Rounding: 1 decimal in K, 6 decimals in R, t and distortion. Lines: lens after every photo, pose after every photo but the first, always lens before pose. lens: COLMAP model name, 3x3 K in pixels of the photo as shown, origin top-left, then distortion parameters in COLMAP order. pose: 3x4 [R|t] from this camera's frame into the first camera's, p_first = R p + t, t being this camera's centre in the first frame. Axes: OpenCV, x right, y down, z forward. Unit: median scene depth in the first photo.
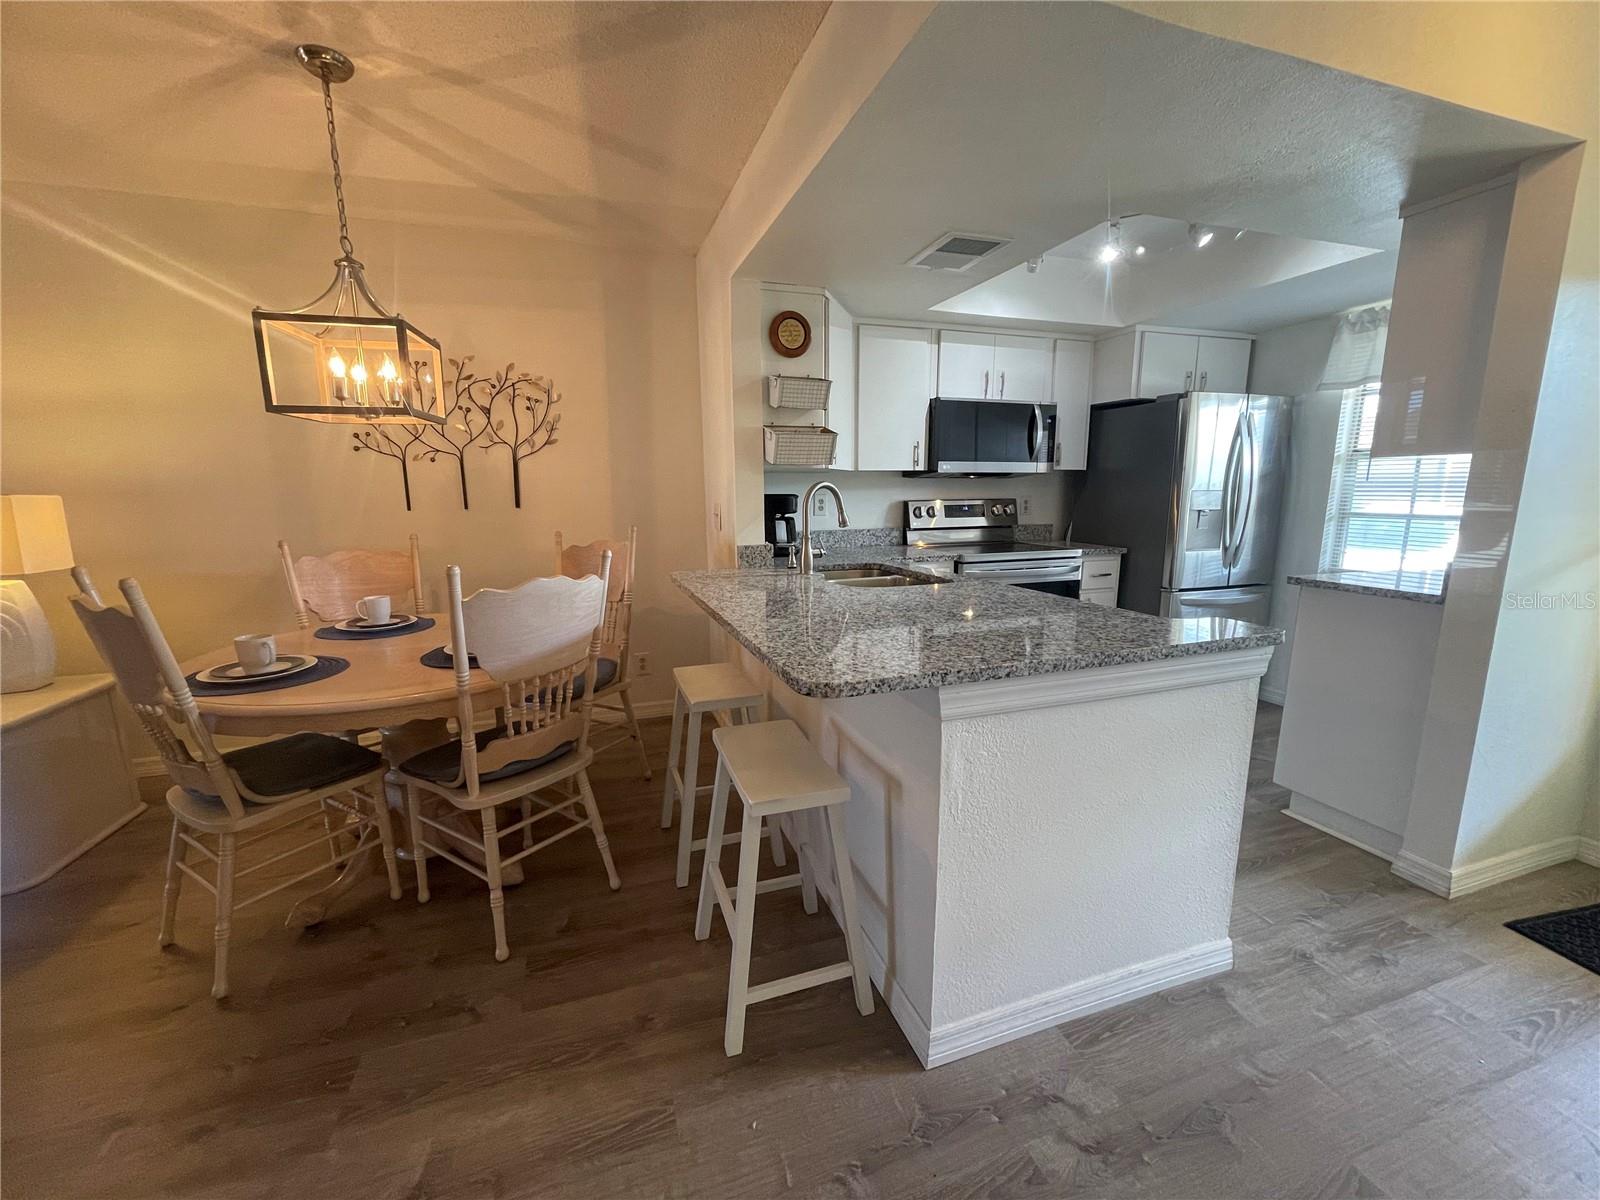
lens RADIAL K [[647.6, 0, 800.0], [0, 647.6, 600.0], [0, 0, 1]] dist [-0.025131, -0.000074]
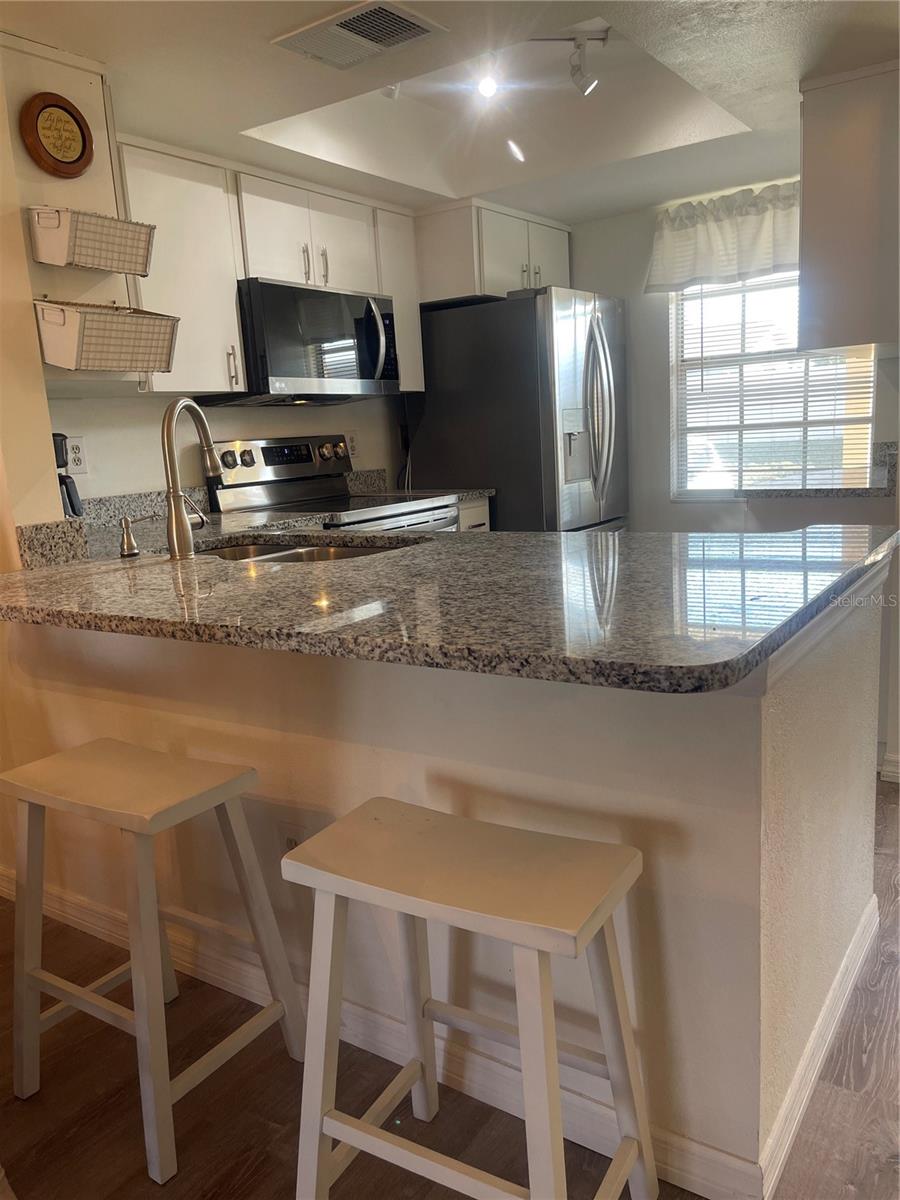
lens RADIAL K [[911.9, 0, 450.0], [0, 911.9, 600.0], [0, 0, 1]] dist [0.037127, -0.069902]
pose [[0.783978, -0.148470, 0.602773, -0.230590], [0.155735, 0.986966, 0.040549, -0.000732], [-0.600936, 0.062083, 0.796882, 0.165931]]
